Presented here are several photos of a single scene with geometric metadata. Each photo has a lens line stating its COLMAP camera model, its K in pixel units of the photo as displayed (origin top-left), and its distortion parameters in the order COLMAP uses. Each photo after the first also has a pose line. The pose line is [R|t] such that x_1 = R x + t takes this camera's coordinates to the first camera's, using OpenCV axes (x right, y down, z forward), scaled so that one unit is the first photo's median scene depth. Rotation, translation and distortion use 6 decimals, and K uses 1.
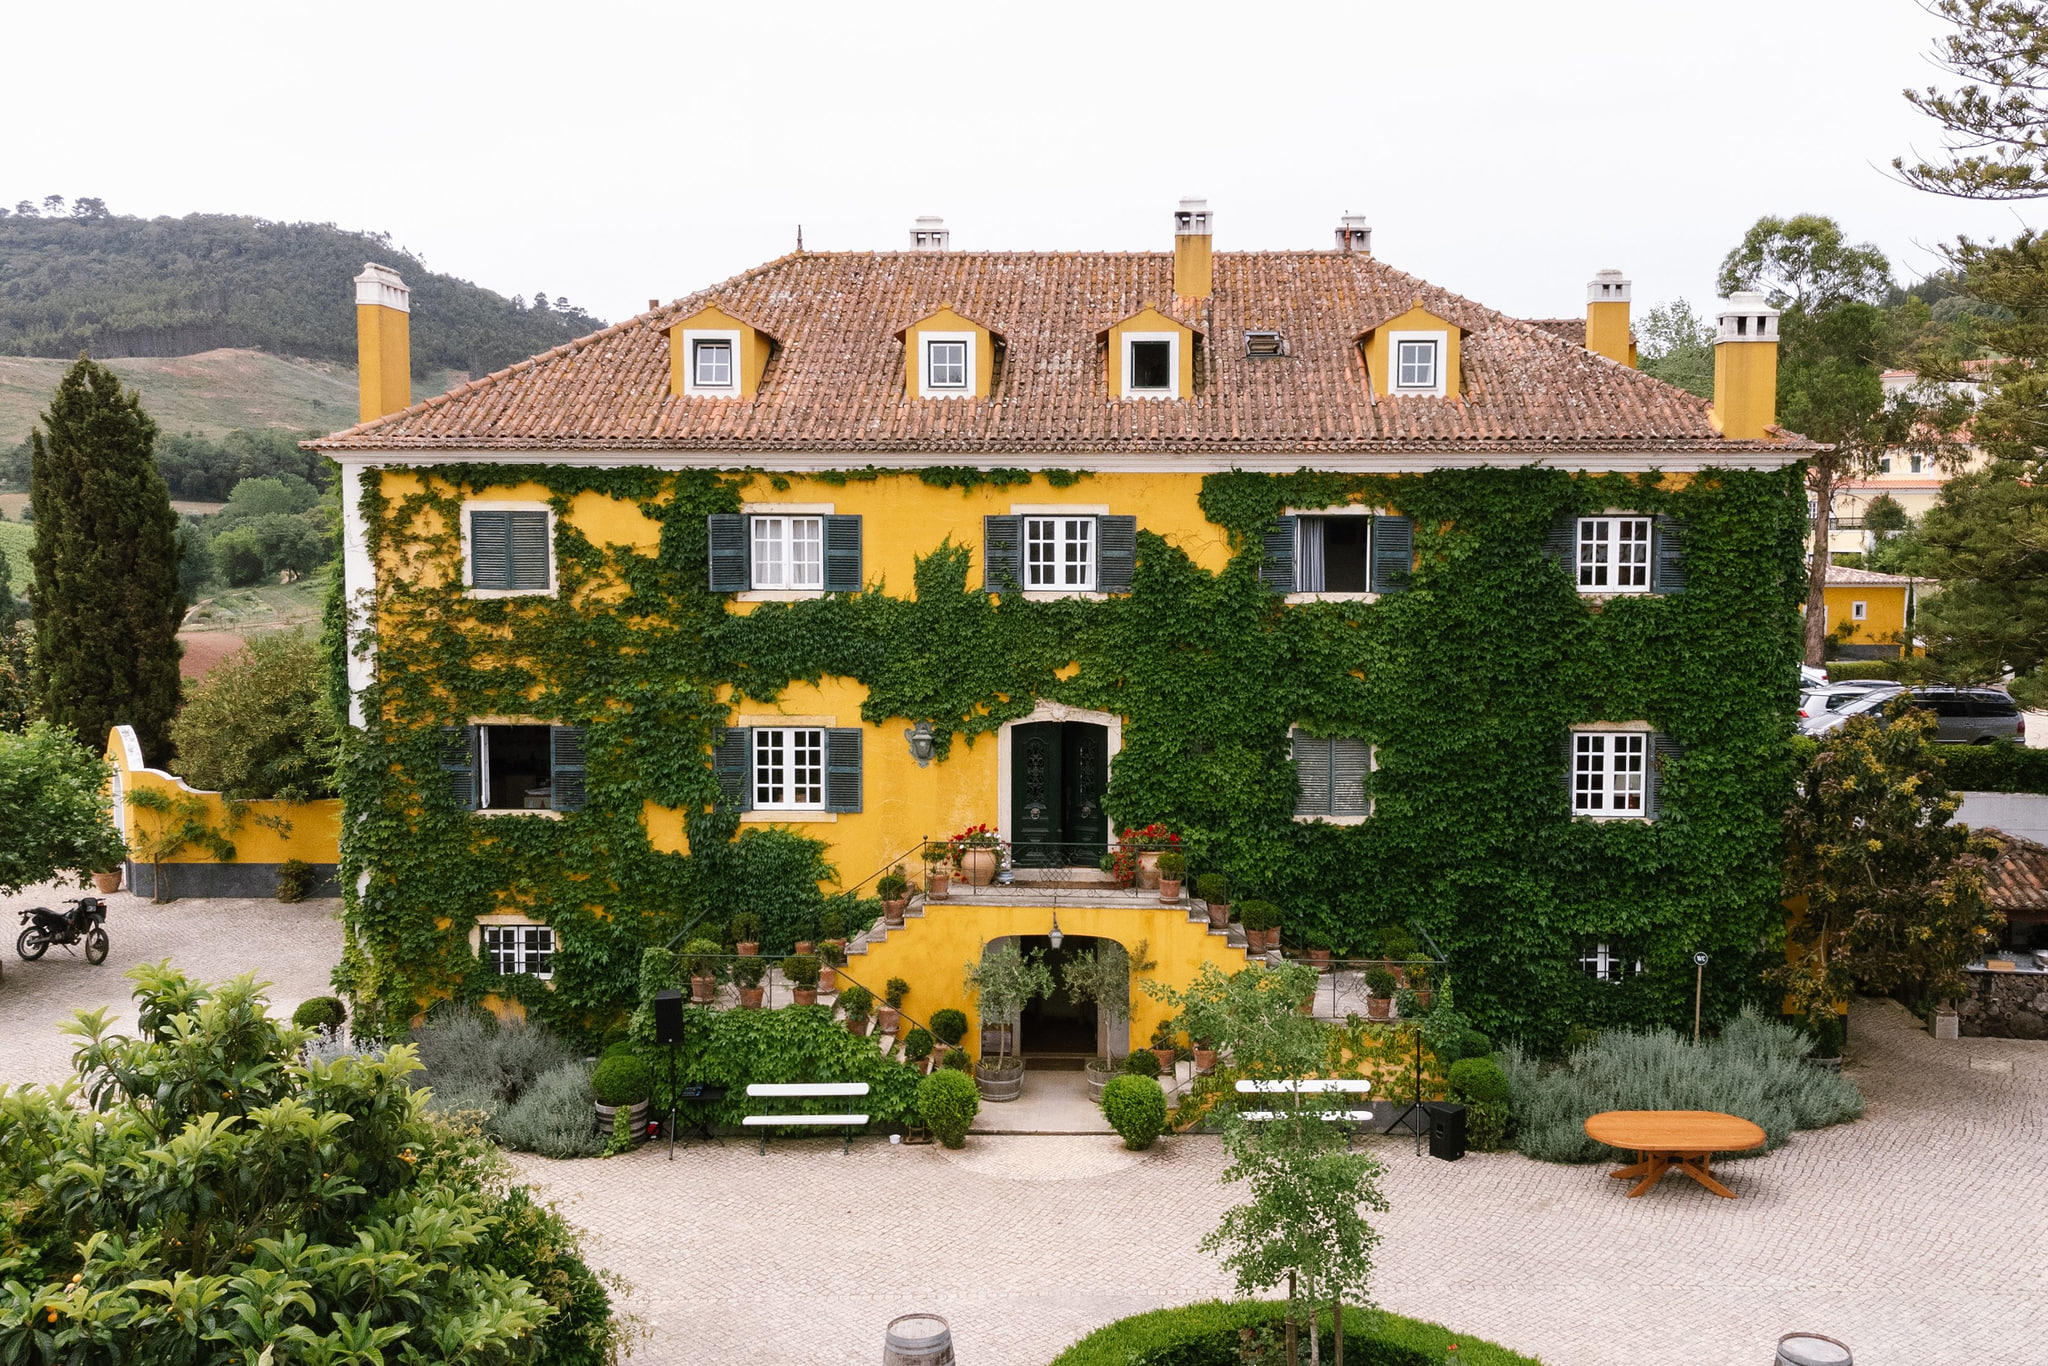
lens RADIAL K [[1979.4, 0, 1024.0], [0, 1979.4, 683.0], [0, 0, 1]] dist [-0.111019, -0.324627]
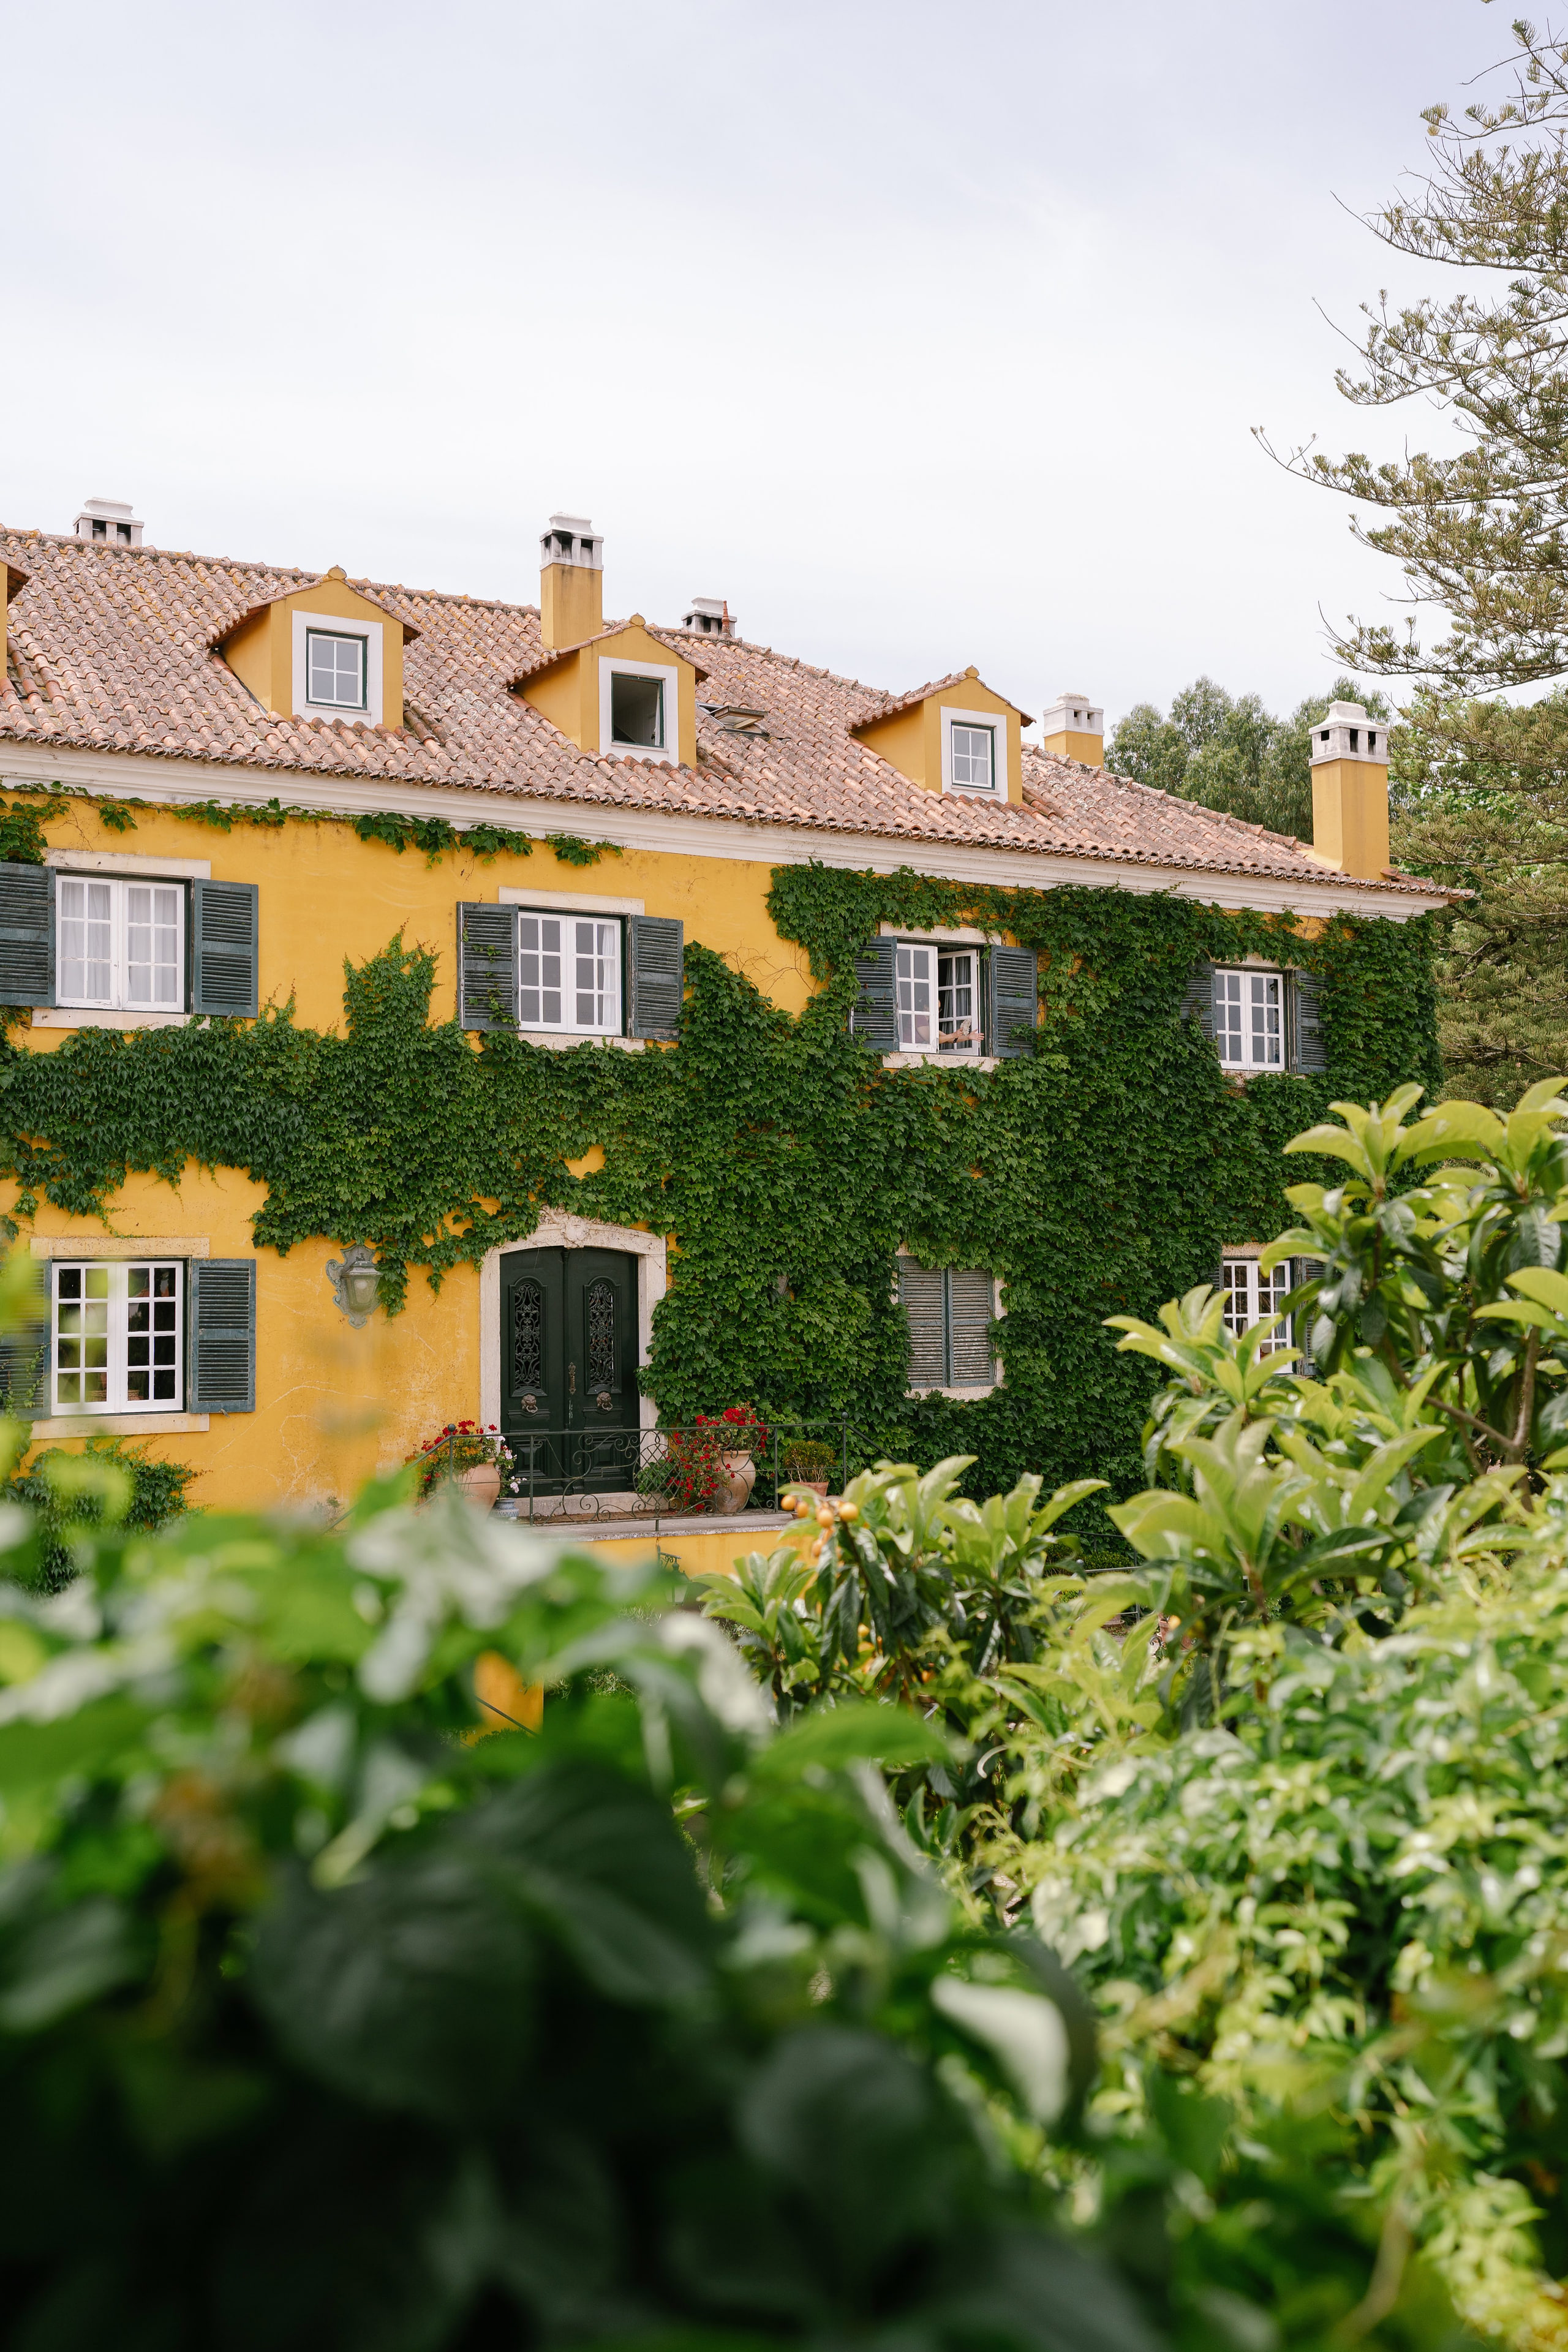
lens RADIAL K [[2273.3, 0, 784.0], [0, 2273.3, 1176.0], [0, 0, 1]] dist [-0.111019, -0.324627]
pose [[0.825653, 0.021232, 0.563779, -0.322778], [0.050871, 0.992419, -0.111875, 0.079264], [-0.561880, 0.121050, 0.818314, 0.394743]]
